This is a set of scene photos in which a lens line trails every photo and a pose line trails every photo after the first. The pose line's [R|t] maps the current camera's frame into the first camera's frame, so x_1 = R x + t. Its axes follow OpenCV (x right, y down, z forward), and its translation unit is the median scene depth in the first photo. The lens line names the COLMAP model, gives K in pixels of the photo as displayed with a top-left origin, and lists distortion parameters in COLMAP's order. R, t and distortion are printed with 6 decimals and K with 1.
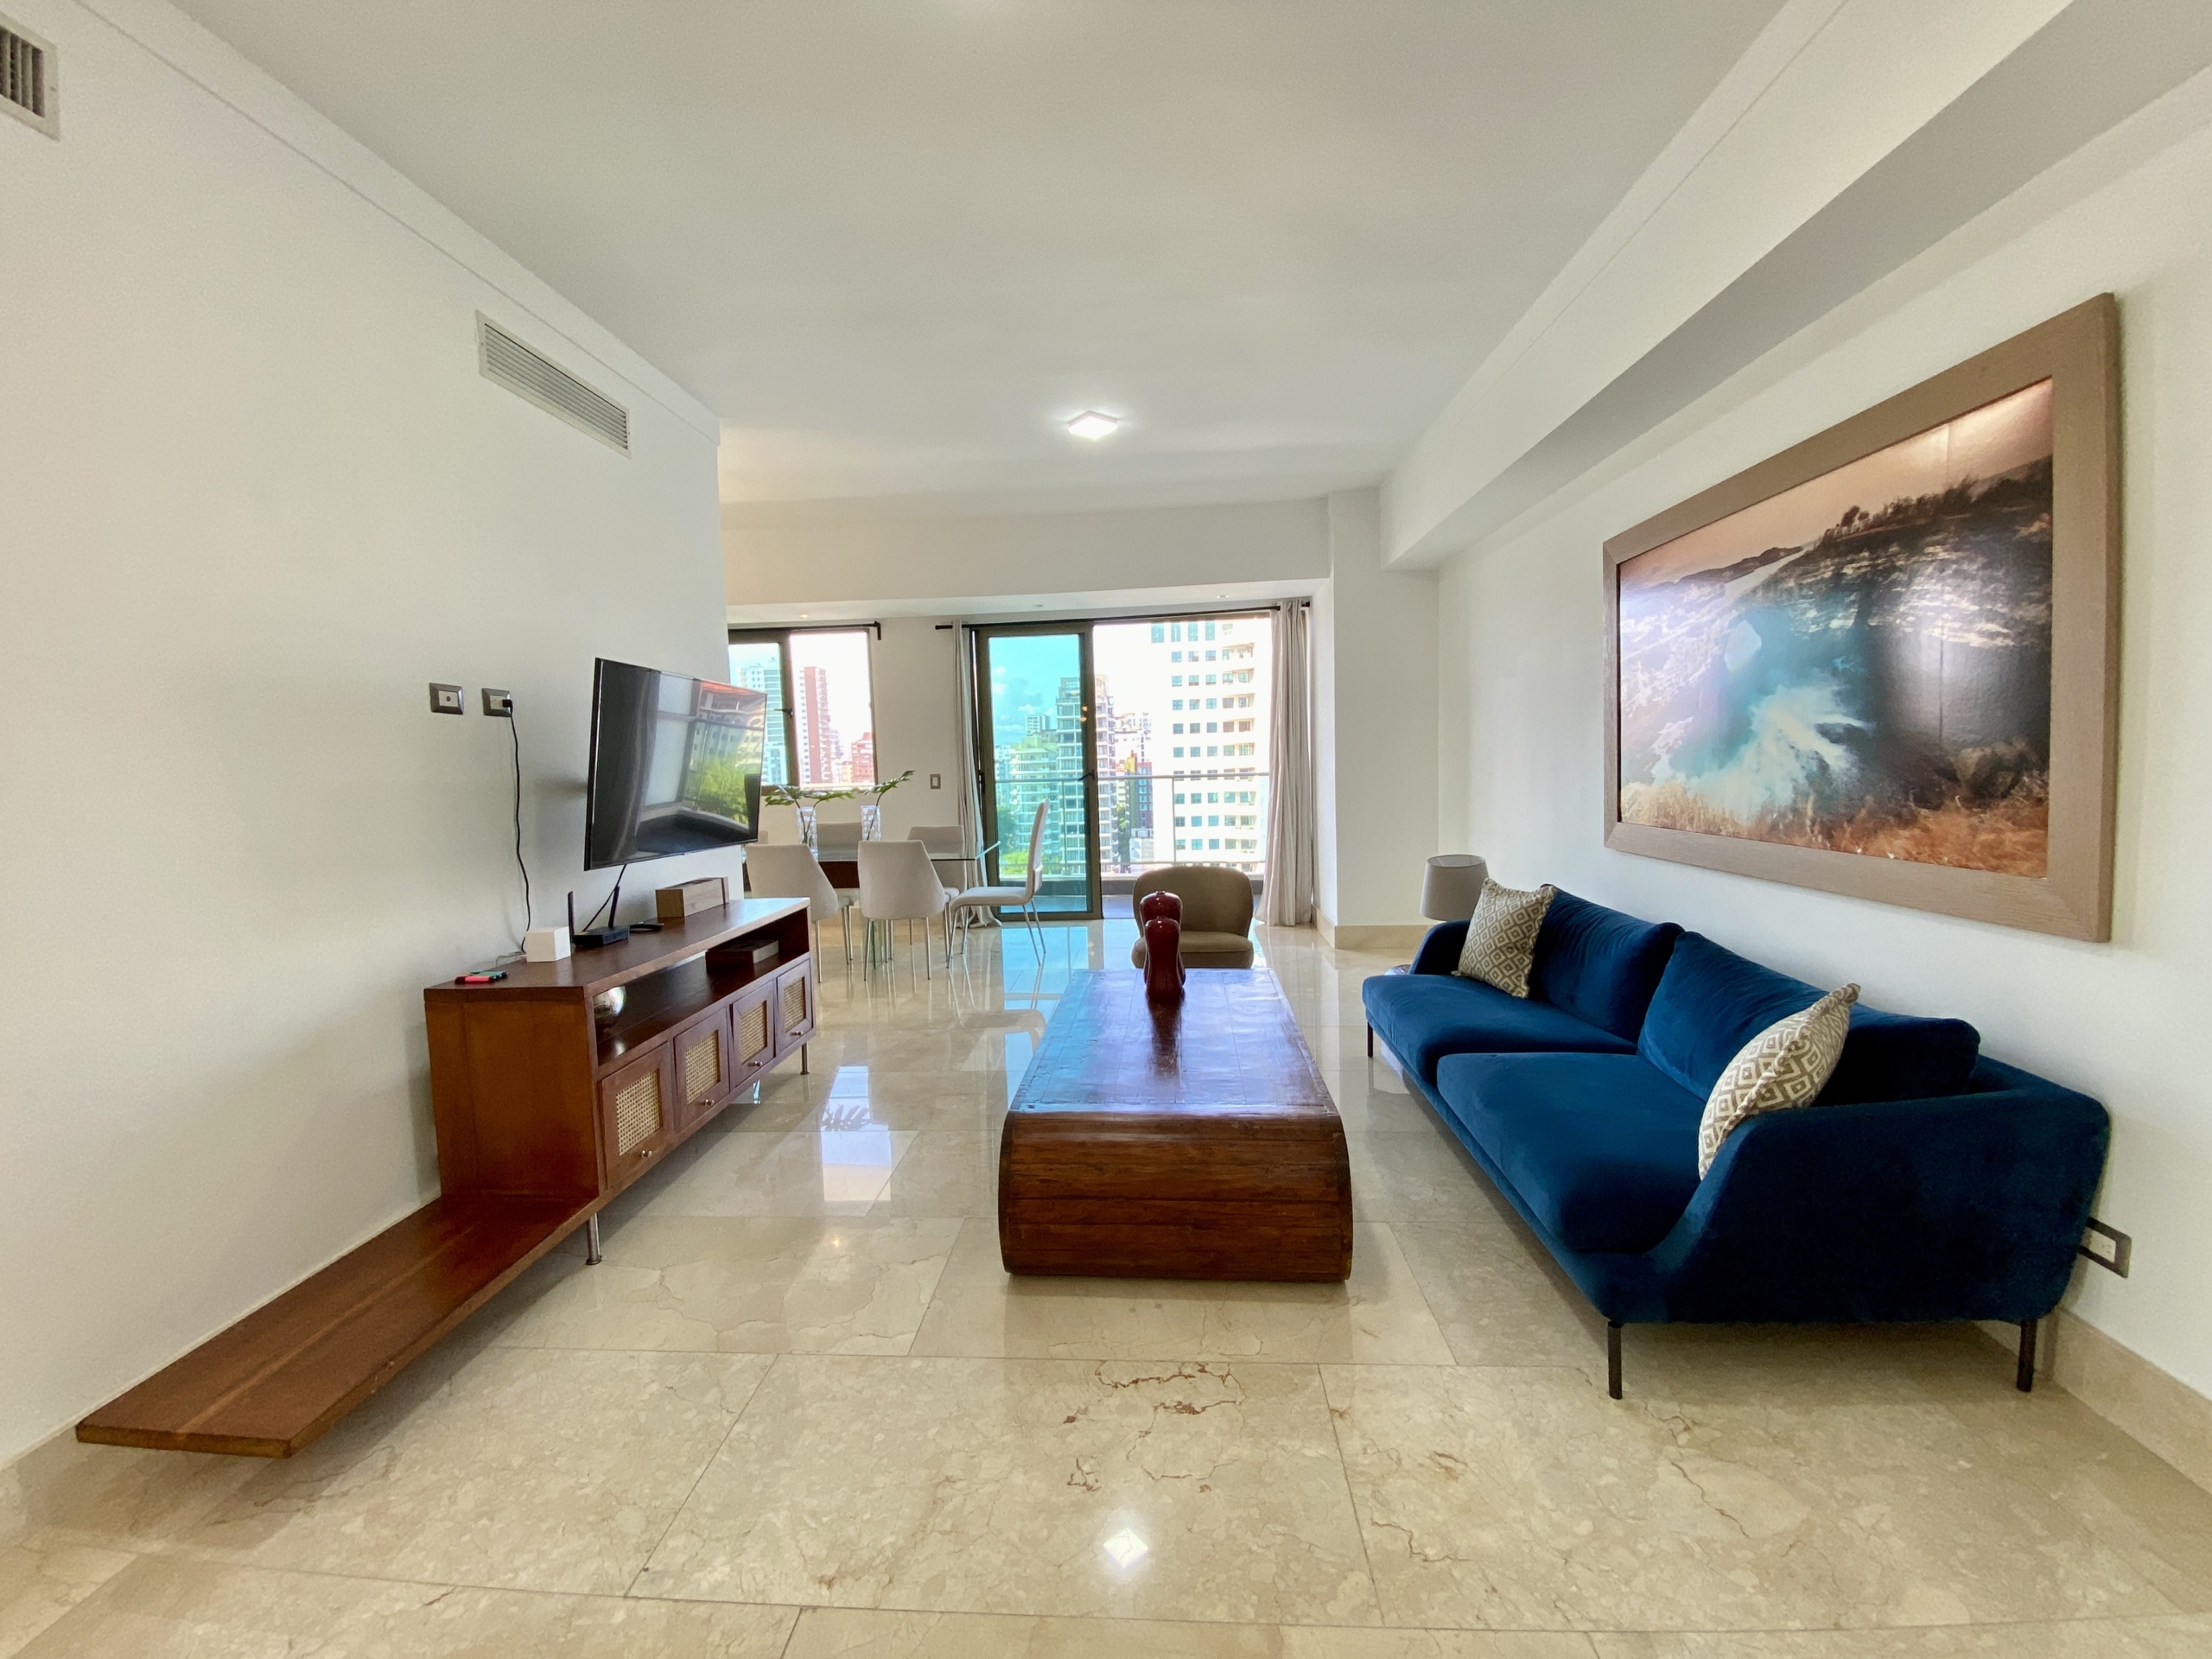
lens RADIAL K [[907.0, 0, 1097.3], [0, 907.0, 825.8], [0, 0, 1]] dist [0.006931, -0.002670]
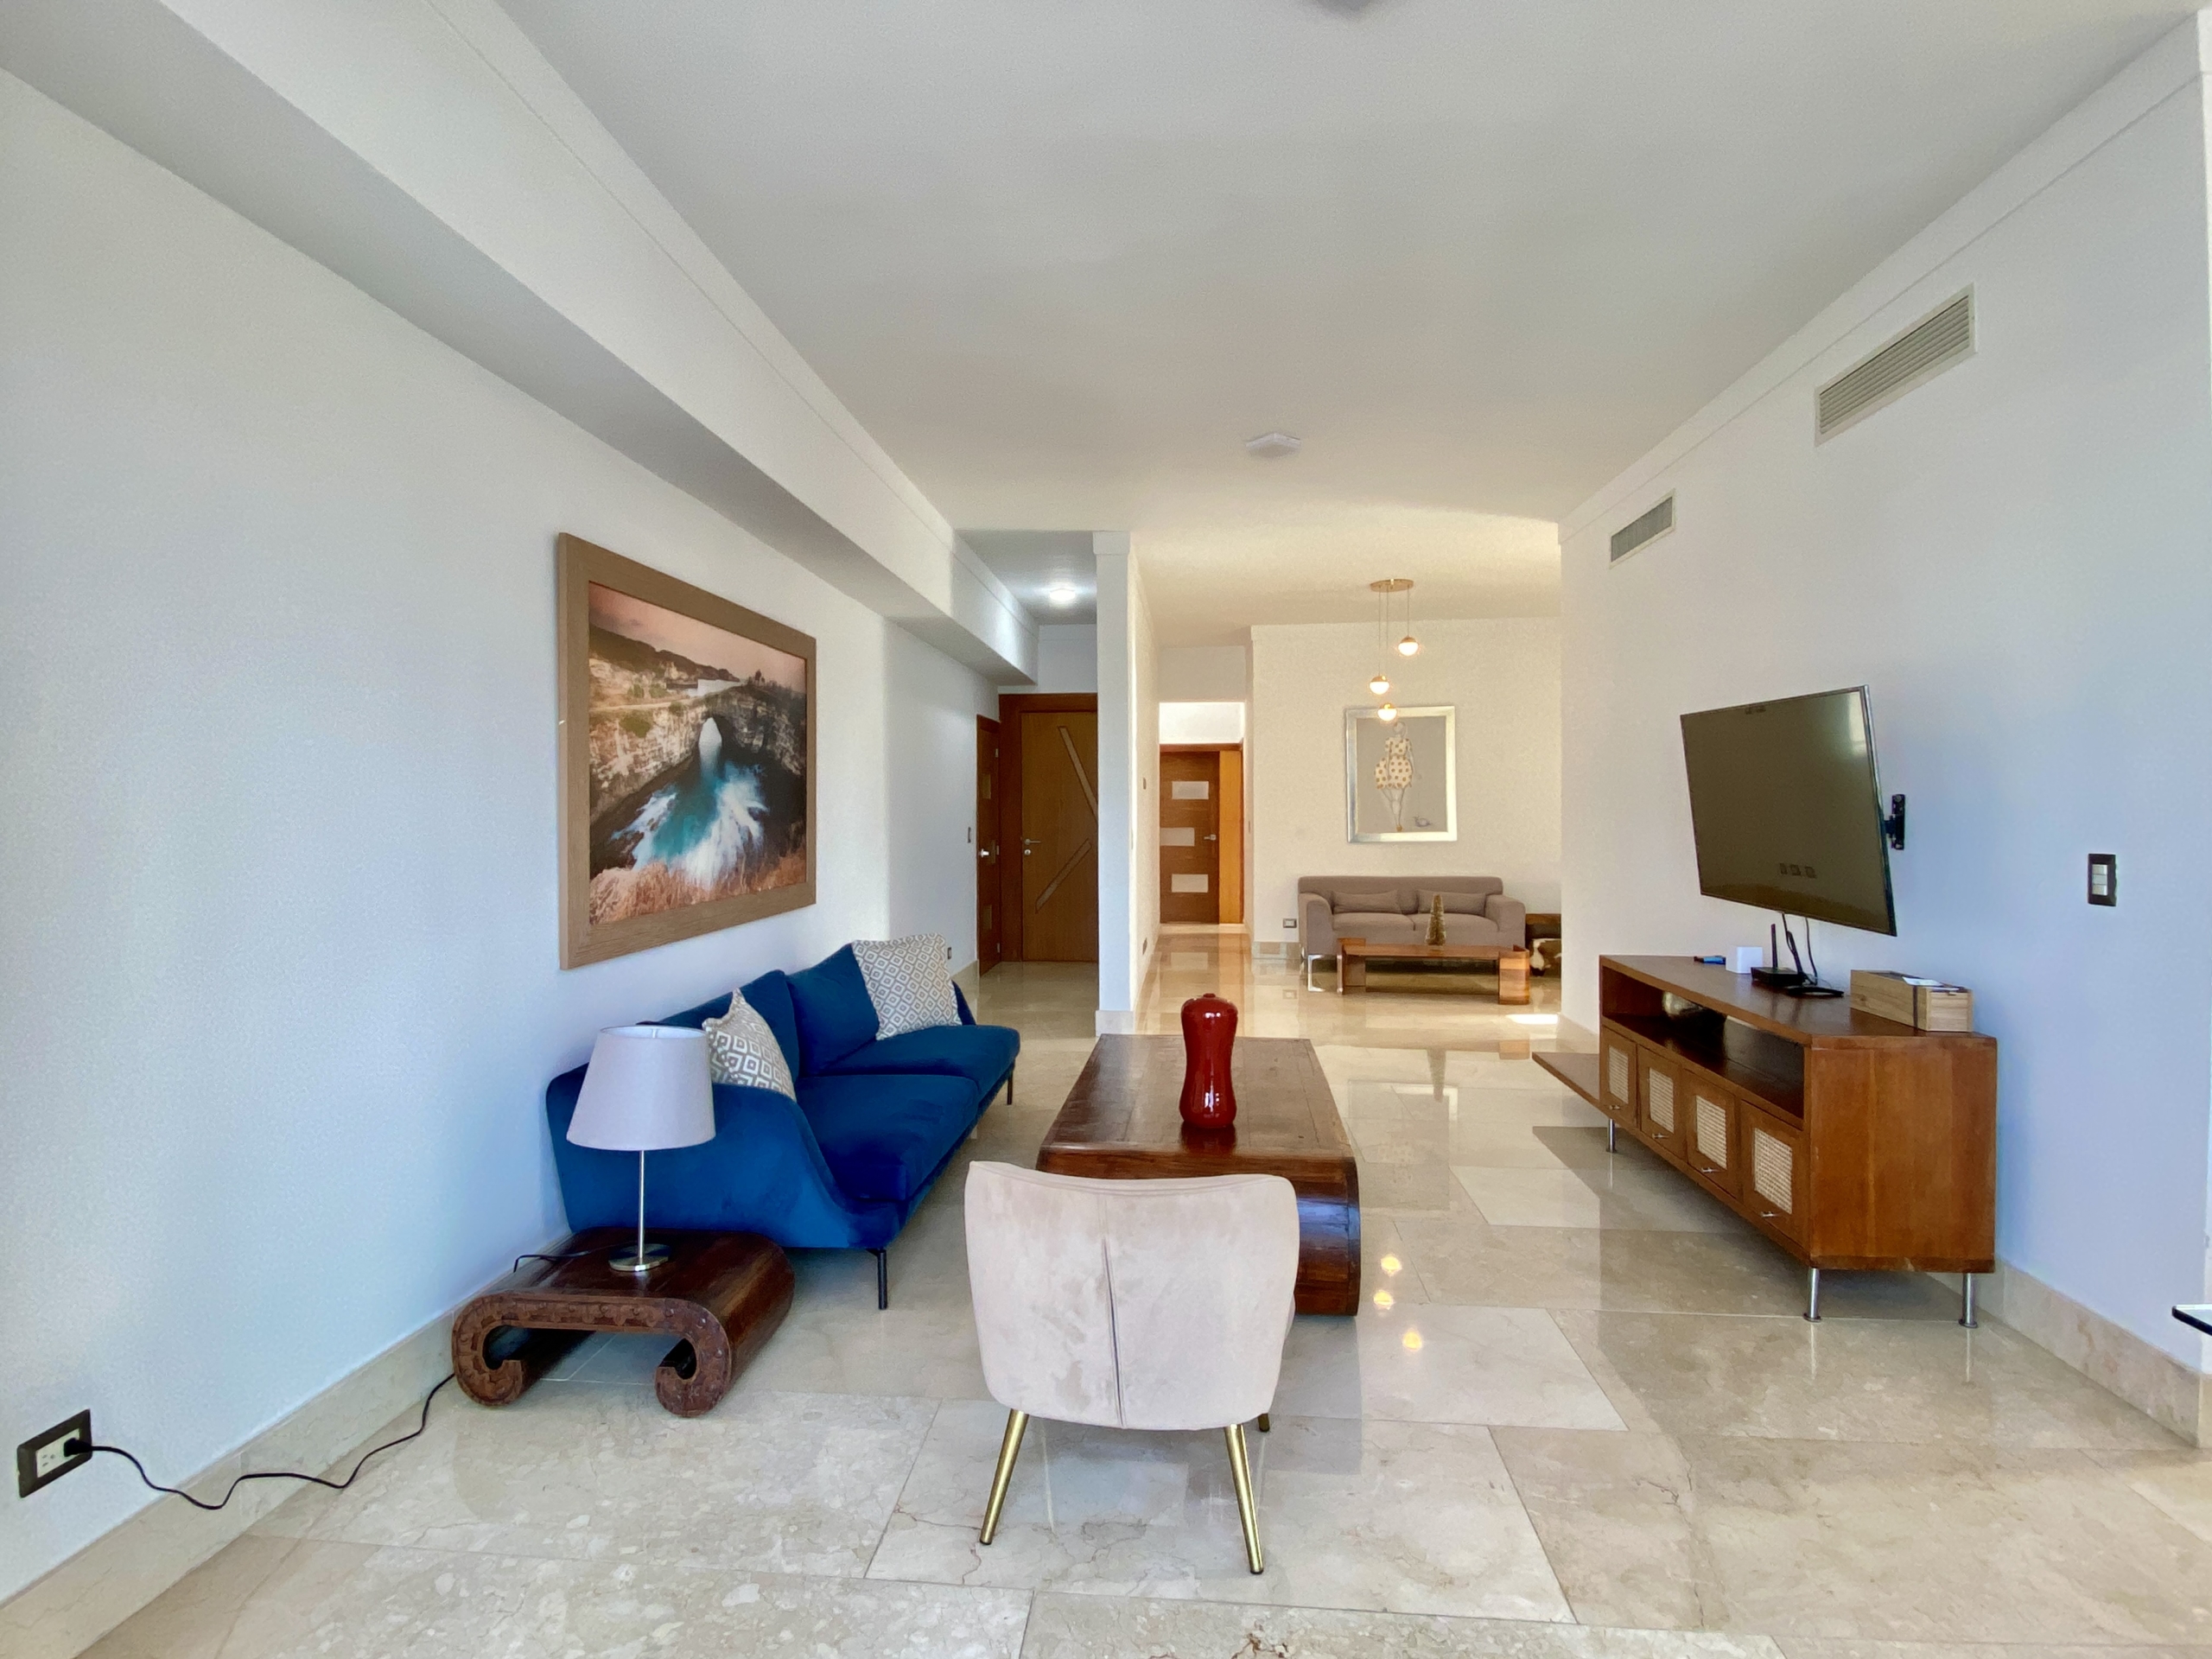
lens RADIAL K [[1099.9, 0, 1102.2], [0, 1099.9, 822.1], [0, 0, 1]] dist [0.000524, 0.000051]
pose [[-0.998953, 0.033048, 0.031631, 0.155721], [0.035709, 0.995513, 0.087630, -0.193244], [-0.028593, 0.088667, -0.995651, 2.387452]]
